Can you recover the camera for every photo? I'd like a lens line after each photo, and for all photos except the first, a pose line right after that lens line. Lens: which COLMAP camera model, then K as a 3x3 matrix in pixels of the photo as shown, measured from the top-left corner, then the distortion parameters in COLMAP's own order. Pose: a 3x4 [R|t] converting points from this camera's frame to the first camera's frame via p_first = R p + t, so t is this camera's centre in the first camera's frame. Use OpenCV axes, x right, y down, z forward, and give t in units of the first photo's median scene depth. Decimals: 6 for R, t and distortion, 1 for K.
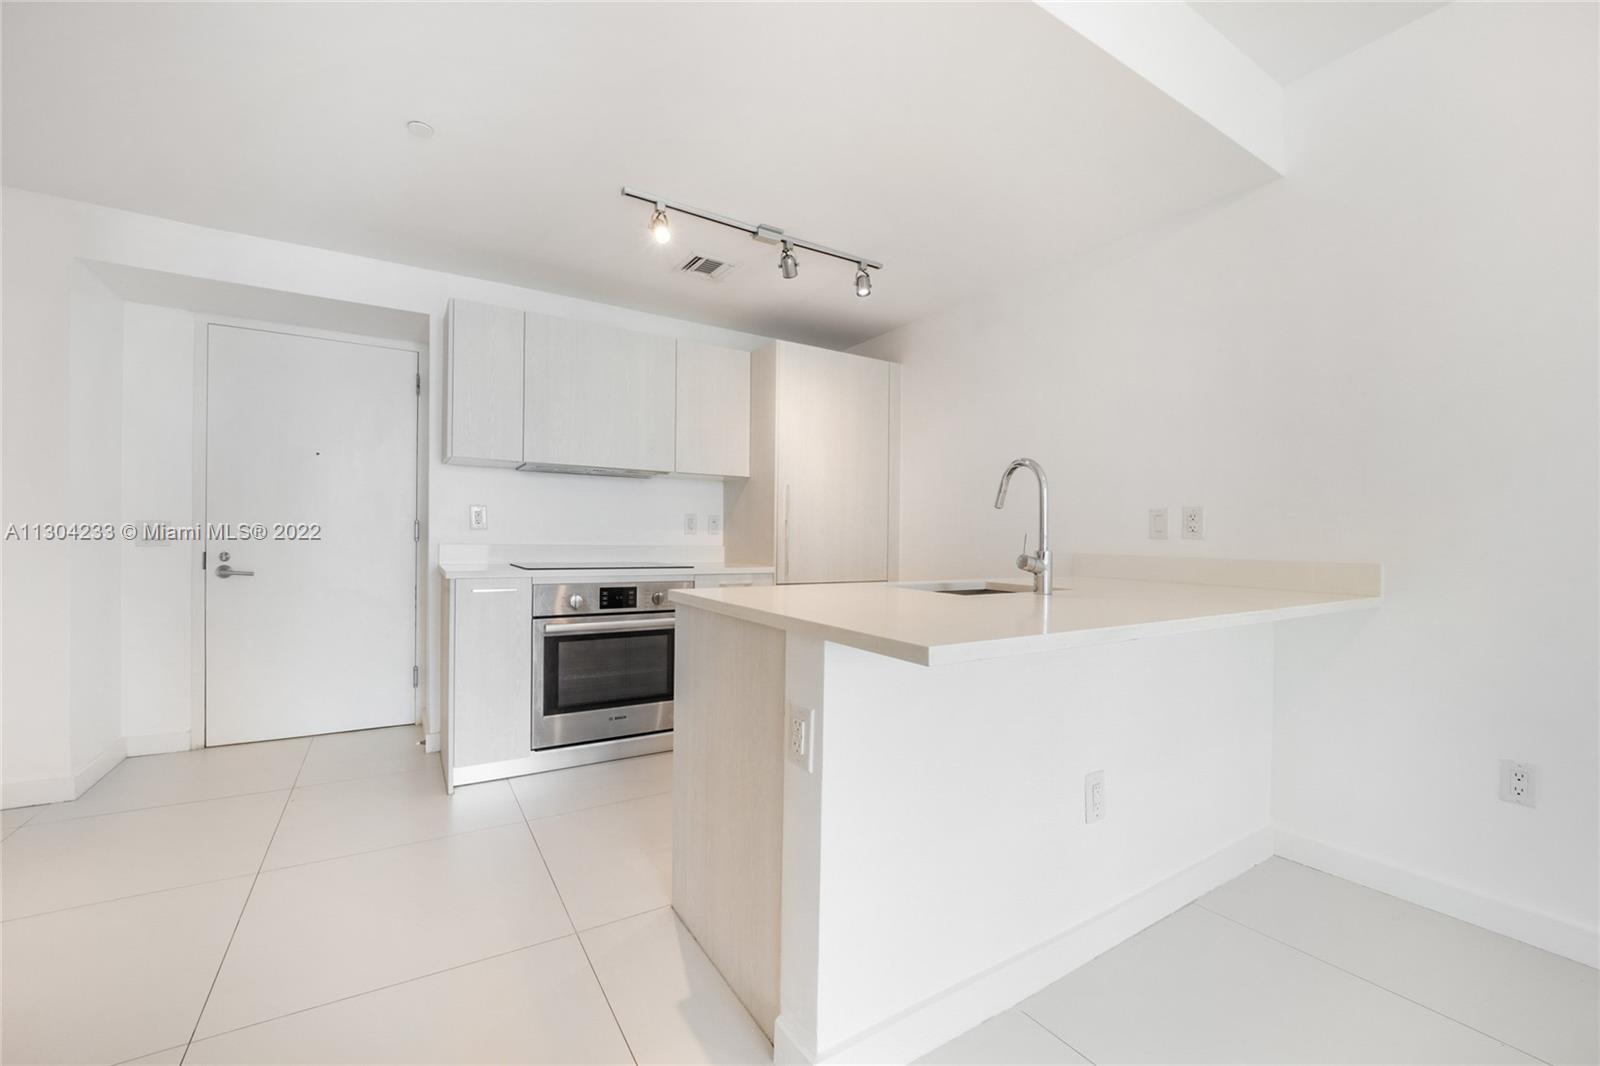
lens RADIAL K [[647.6, 0, 807.9], [0, 647.6, 537.4], [0, 0, 1]] dist [-0.004852, -0.000144]
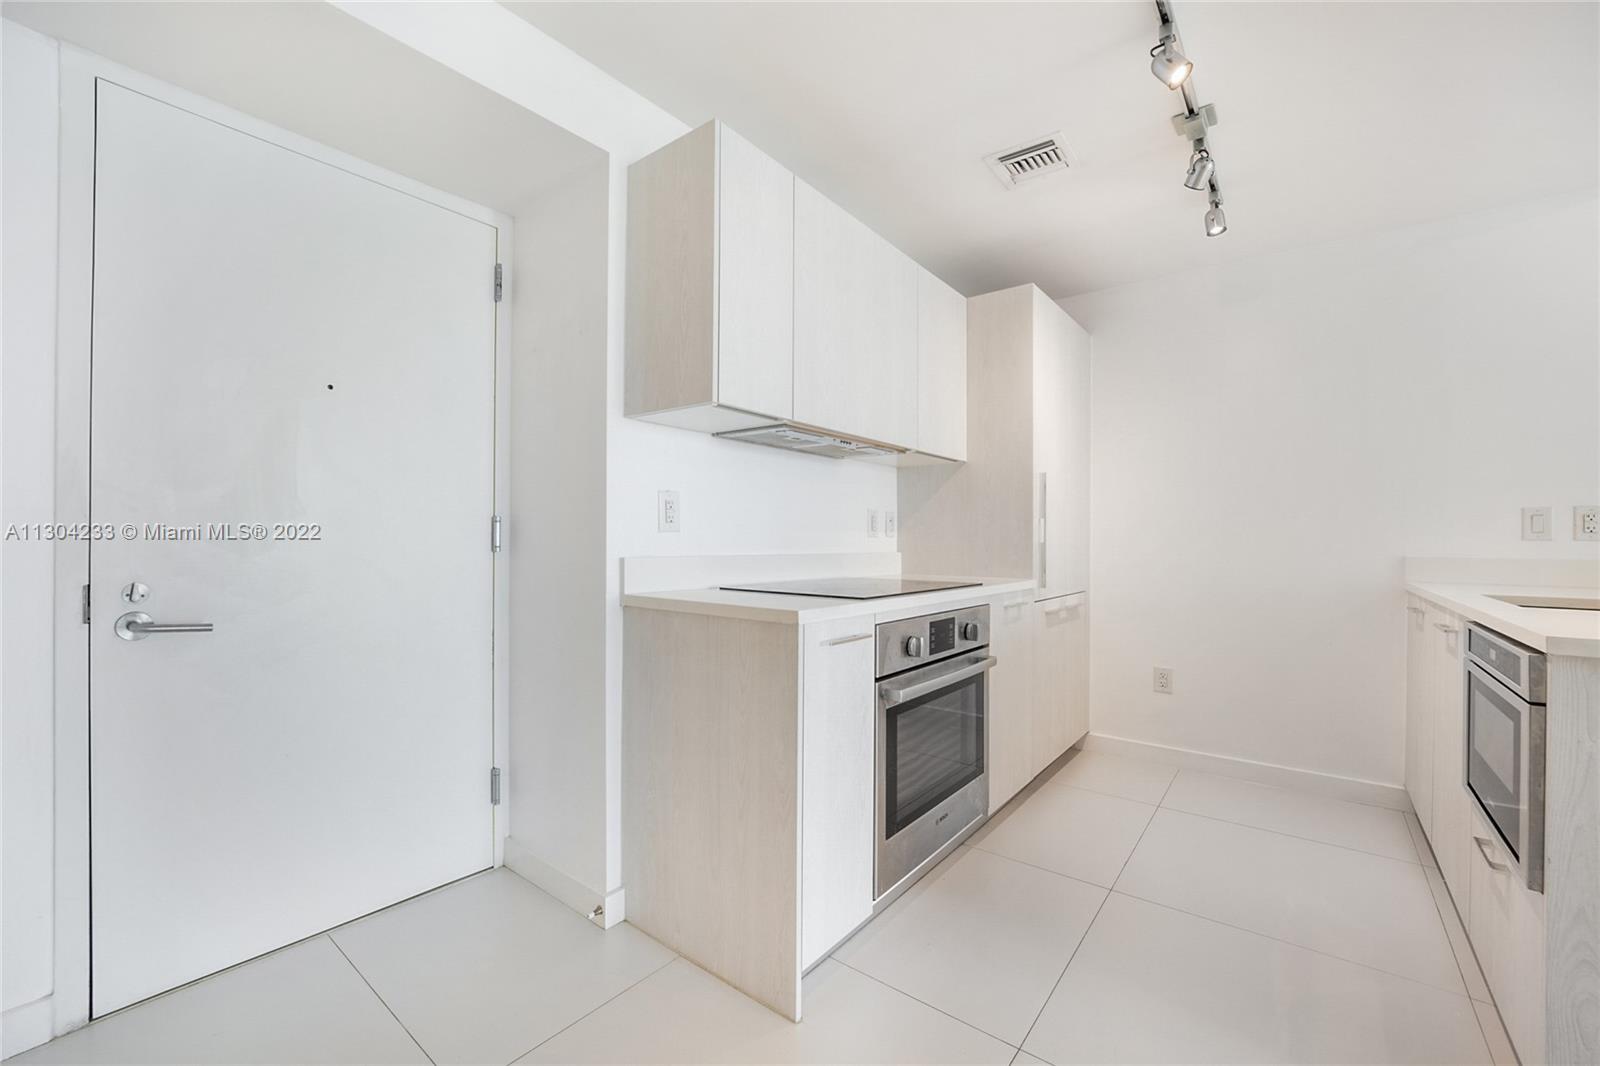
lens RADIAL K [[647.6, 0, 807.9], [0, 647.6, 537.4], [0, 0, 1]] dist [-0.004852, -0.000144]
pose [[0.938118, -0.005747, 0.346268, -0.587836], [0.005903, 0.999982, 0.000605, -0.006896], [-0.346266, 0.001477, 0.938135, 0.388295]]
